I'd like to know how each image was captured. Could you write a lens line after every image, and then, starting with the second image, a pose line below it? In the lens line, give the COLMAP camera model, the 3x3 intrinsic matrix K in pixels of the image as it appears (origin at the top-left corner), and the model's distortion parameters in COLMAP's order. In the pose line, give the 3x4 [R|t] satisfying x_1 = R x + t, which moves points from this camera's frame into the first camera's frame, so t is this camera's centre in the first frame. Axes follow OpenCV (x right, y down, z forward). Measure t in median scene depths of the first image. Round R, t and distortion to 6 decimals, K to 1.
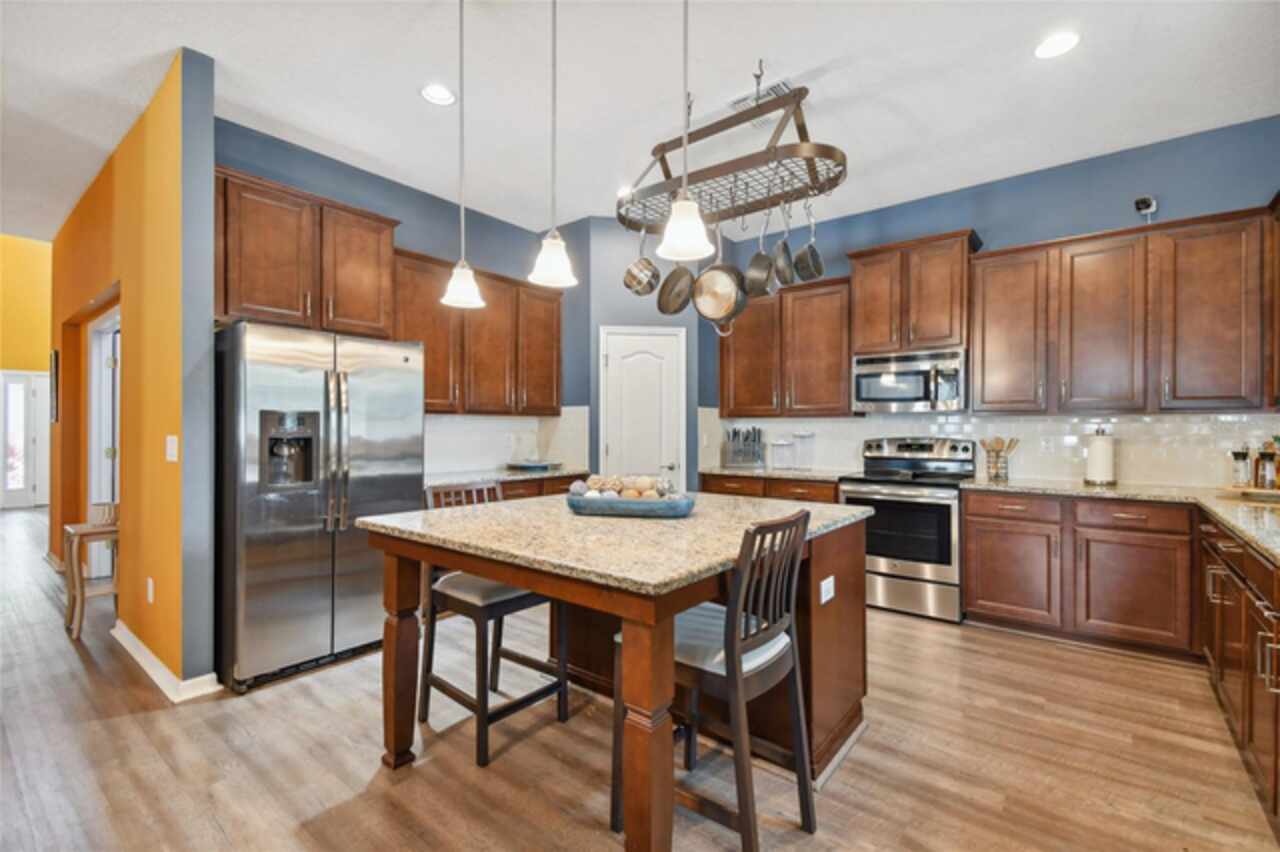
lens RADIAL K [[555.3, 0, 642.9], [0, 555.3, 428.2], [0, 0, 1]] dist [0.035718, -0.020536]
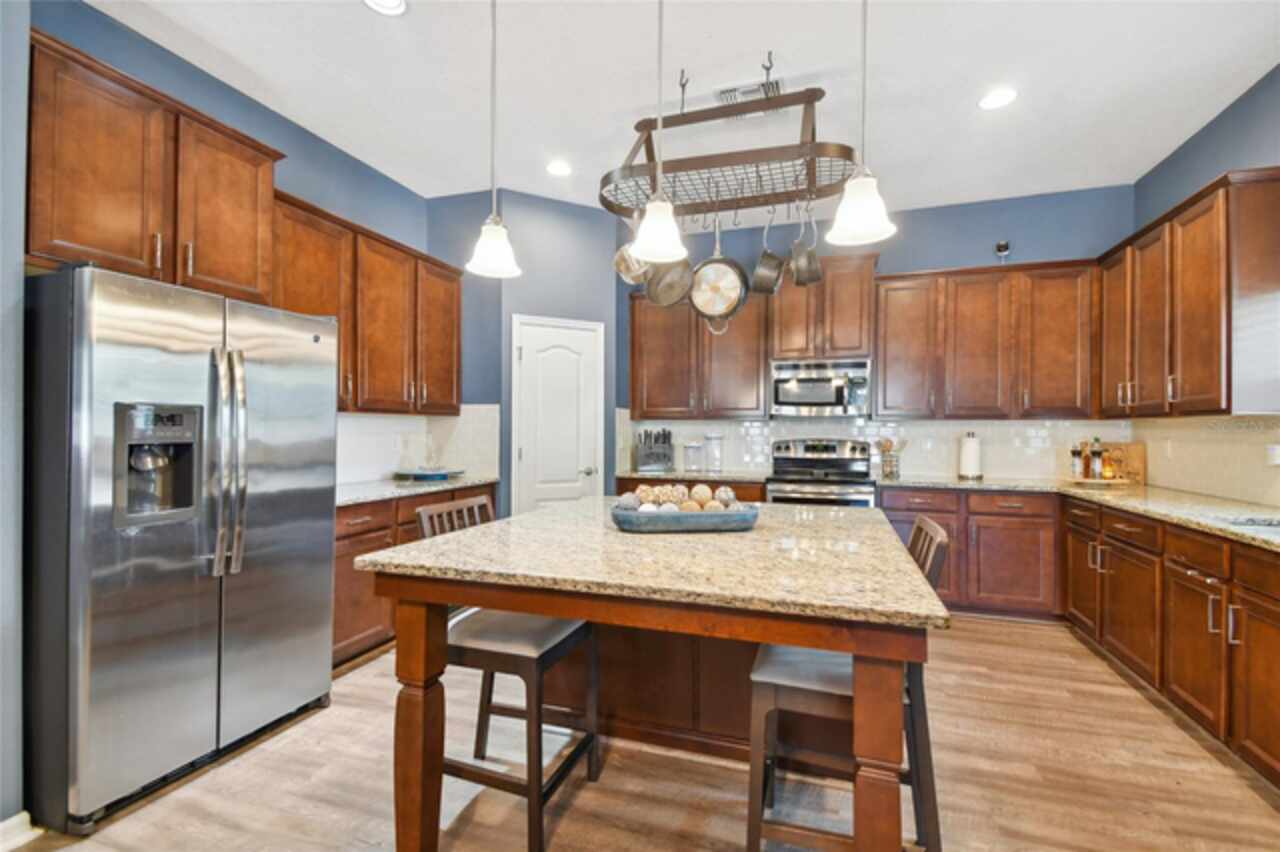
lens RADIAL K [[555.3, 0, 642.9], [0, 555.3, 428.2], [0, 0, 1]] dist [0.035718, -0.020536]
pose [[0.938058, 0.004071, 0.346454, -0.260540], [-0.003440, 0.999991, -0.002435, -0.001327], [-0.346461, 0.001092, 0.938064, 0.130503]]
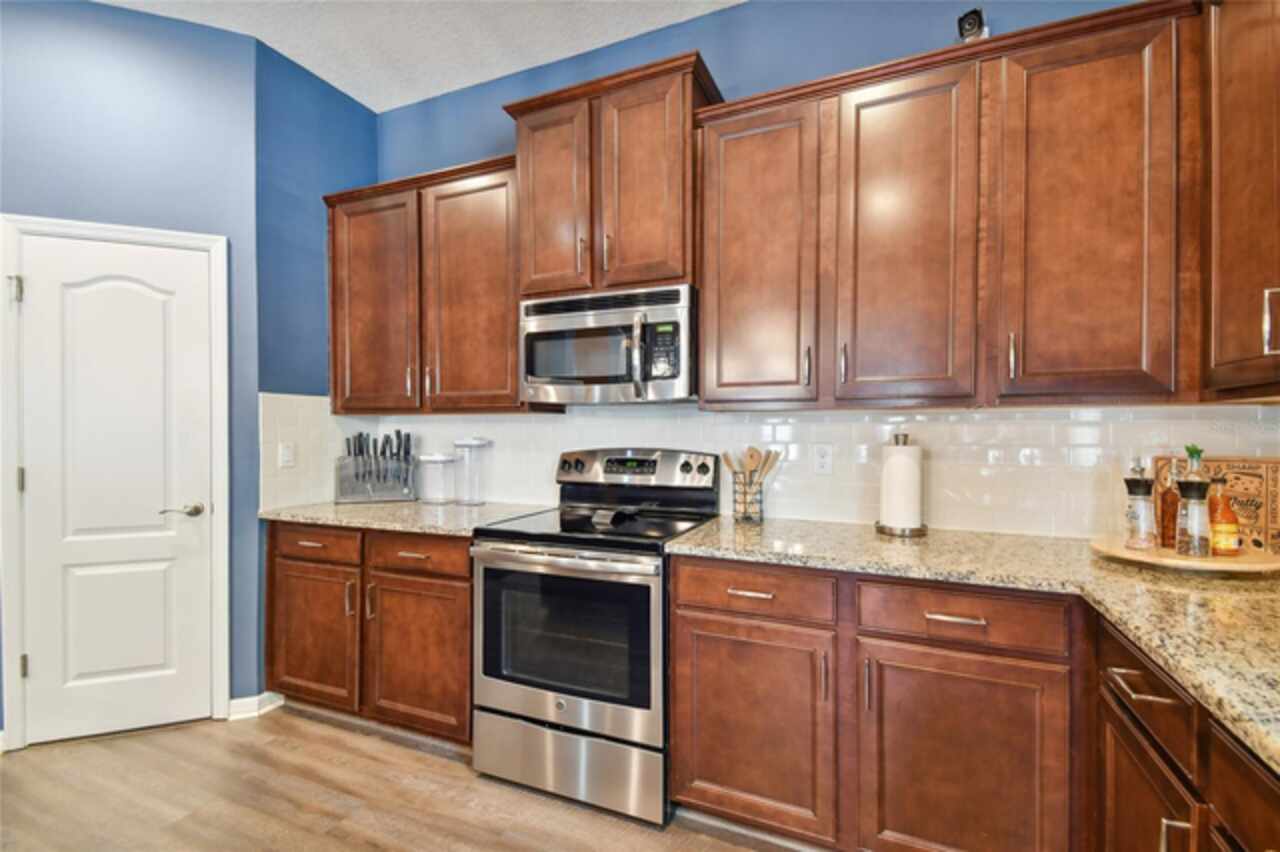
lens RADIAL K [[562.2, 0, 643.9], [0, 562.2, 433.4], [0, 0, 1]] dist [0.038593, -0.018597]
pose [[0.965947, -0.002680, 0.258725, 0.435351], [0.001601, 0.999989, 0.004382, -0.001887], [-0.258734, -0.003819, 0.965941, 0.542341]]
